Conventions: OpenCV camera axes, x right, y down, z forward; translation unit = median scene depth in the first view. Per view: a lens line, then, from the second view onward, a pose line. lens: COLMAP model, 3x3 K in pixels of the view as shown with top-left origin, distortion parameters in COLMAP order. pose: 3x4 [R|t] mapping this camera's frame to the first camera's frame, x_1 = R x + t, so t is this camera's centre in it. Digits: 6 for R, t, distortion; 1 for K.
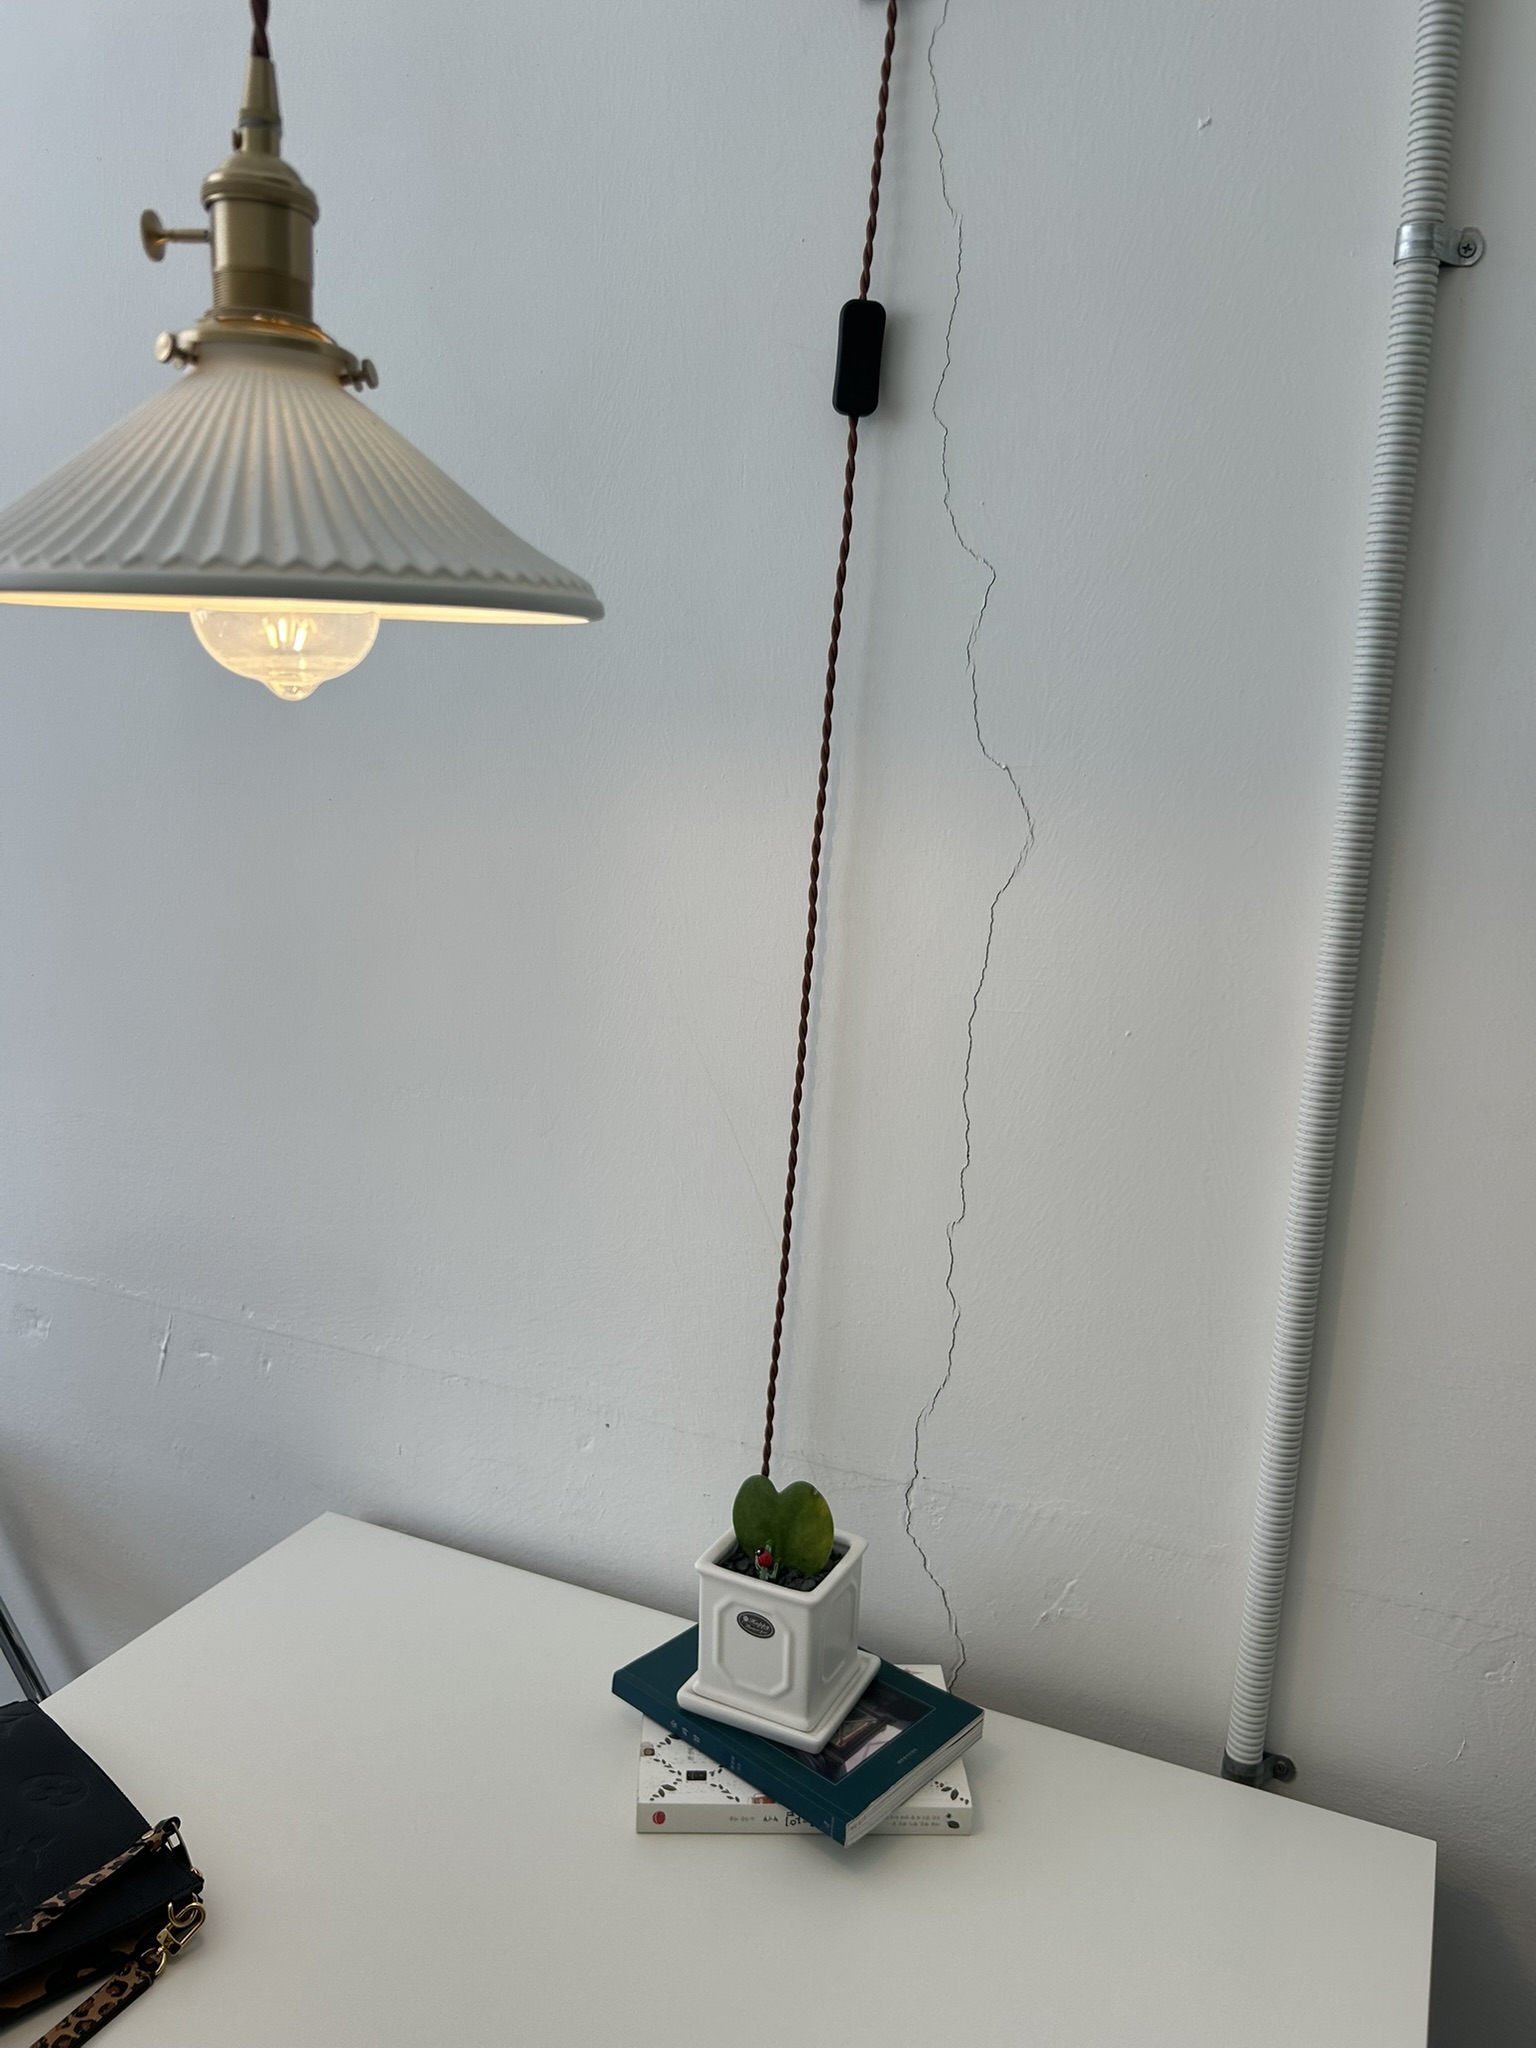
lens RADIAL K [[1537.8, 0, 773.8], [0, 1537.8, 1022.0], [0, 0, 1]] dist [0.026649, -0.038725]
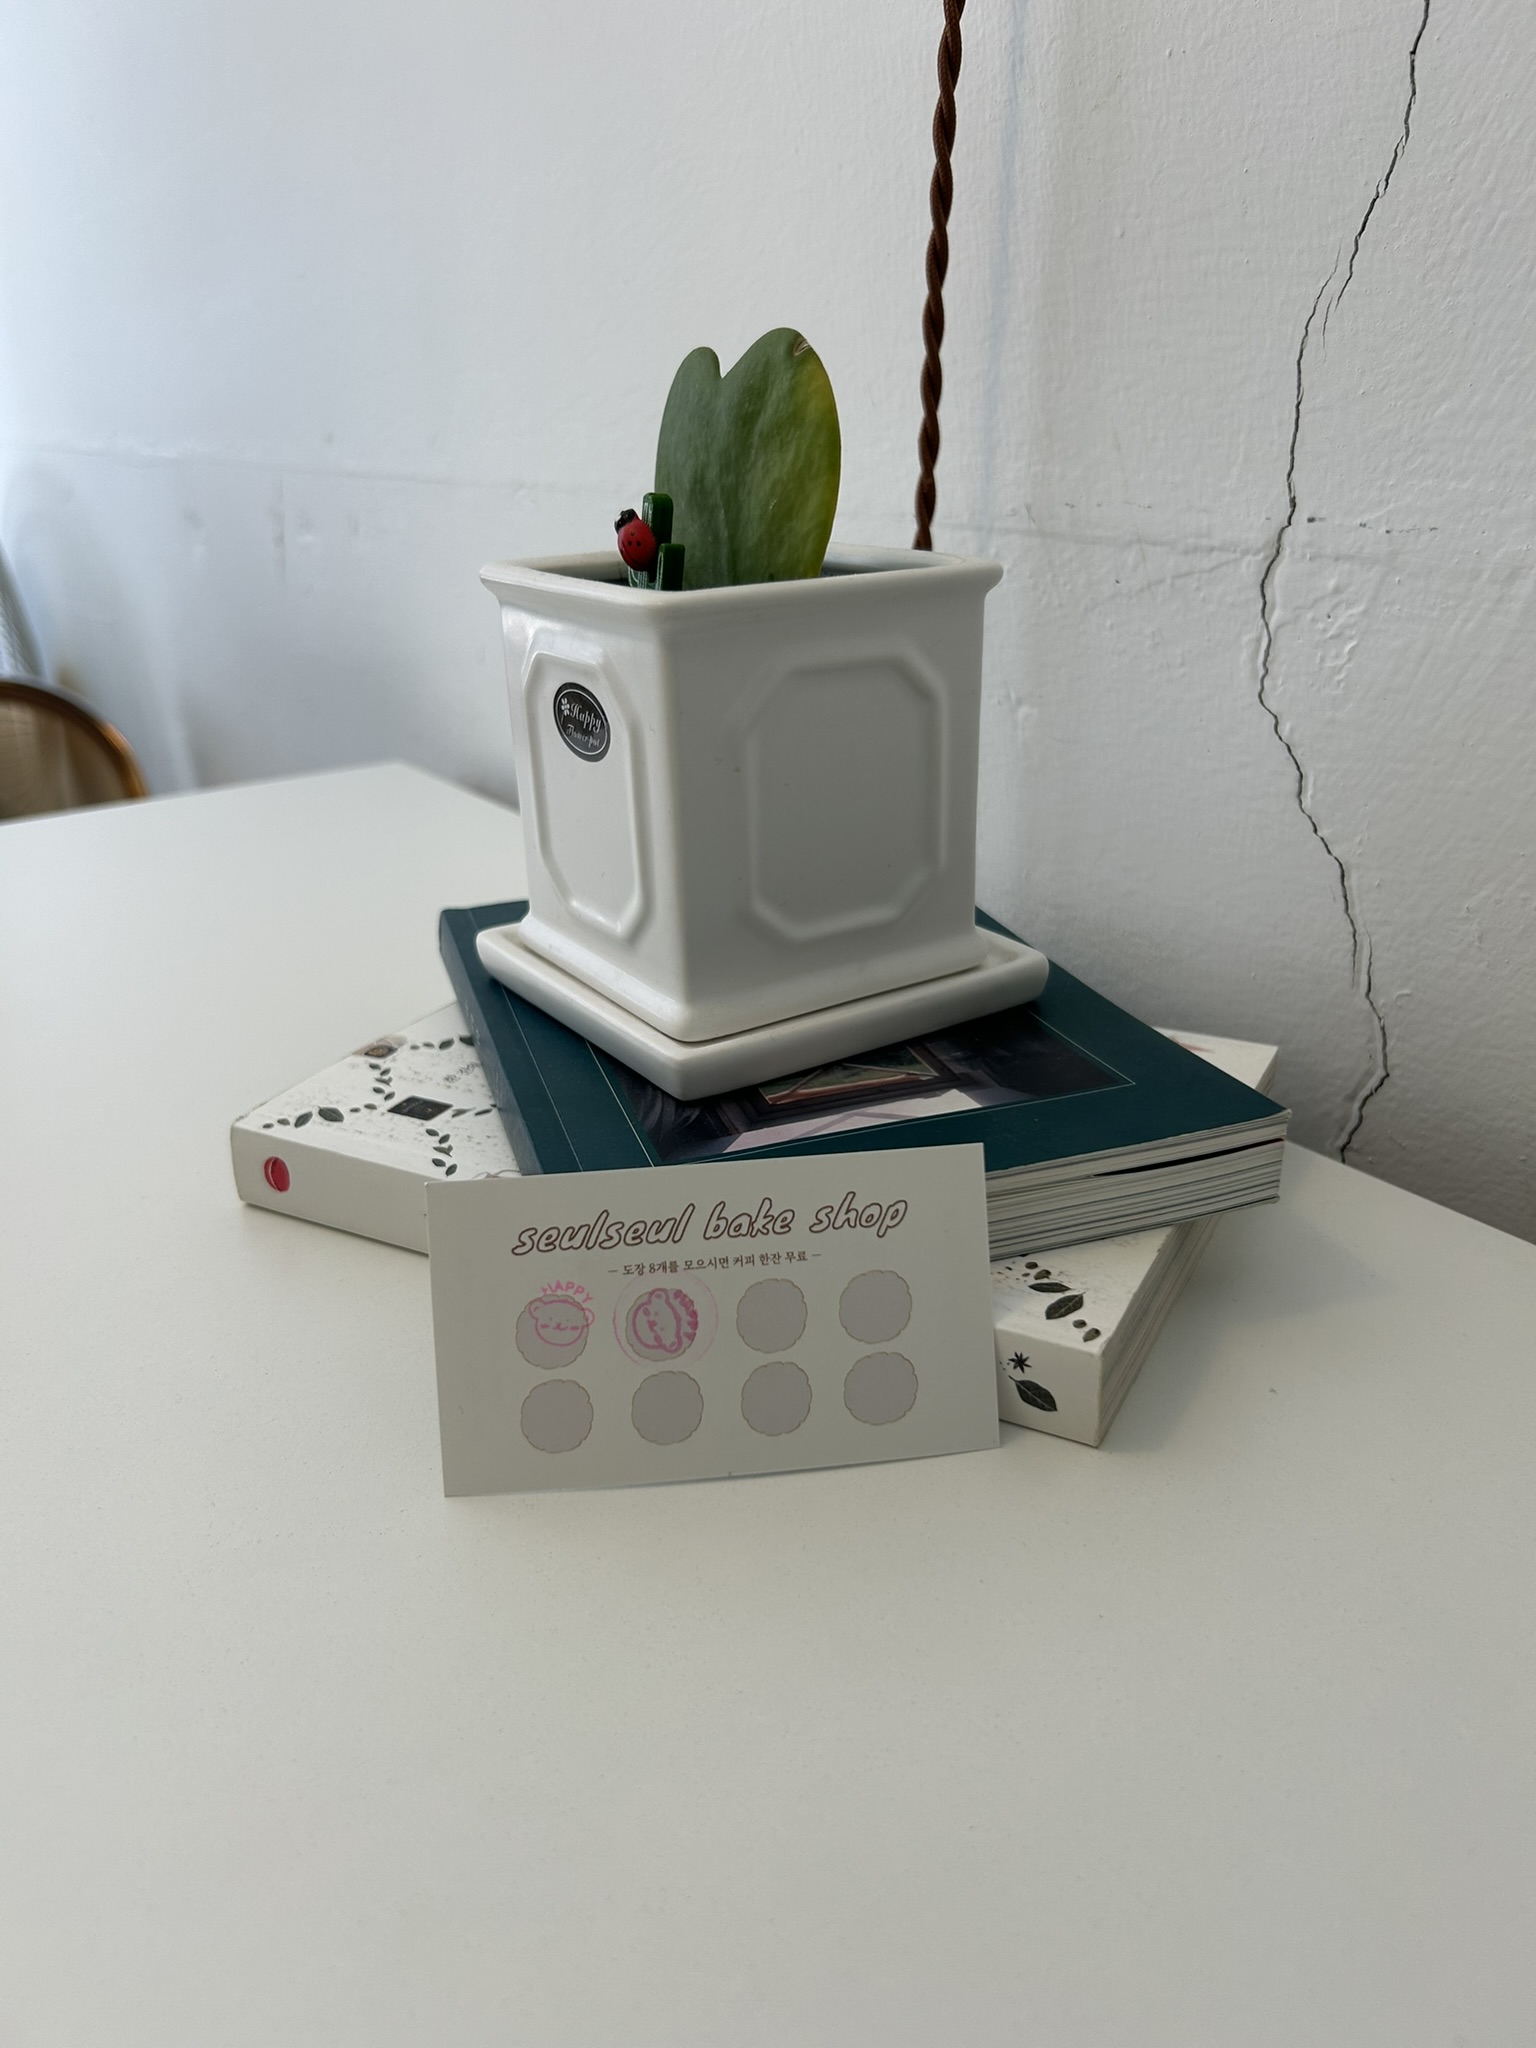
lens RADIAL K [[1537.8, 0, 773.8], [0, 1537.8, 1022.0], [0, 0, 1]] dist [0.026649, -0.038725]
pose [[0.867749, 0.139270, -0.477091, 0.190945], [-0.035430, 0.974828, 0.220124, 0.369872], [0.495738, -0.174109, 0.850841, 0.704541]]
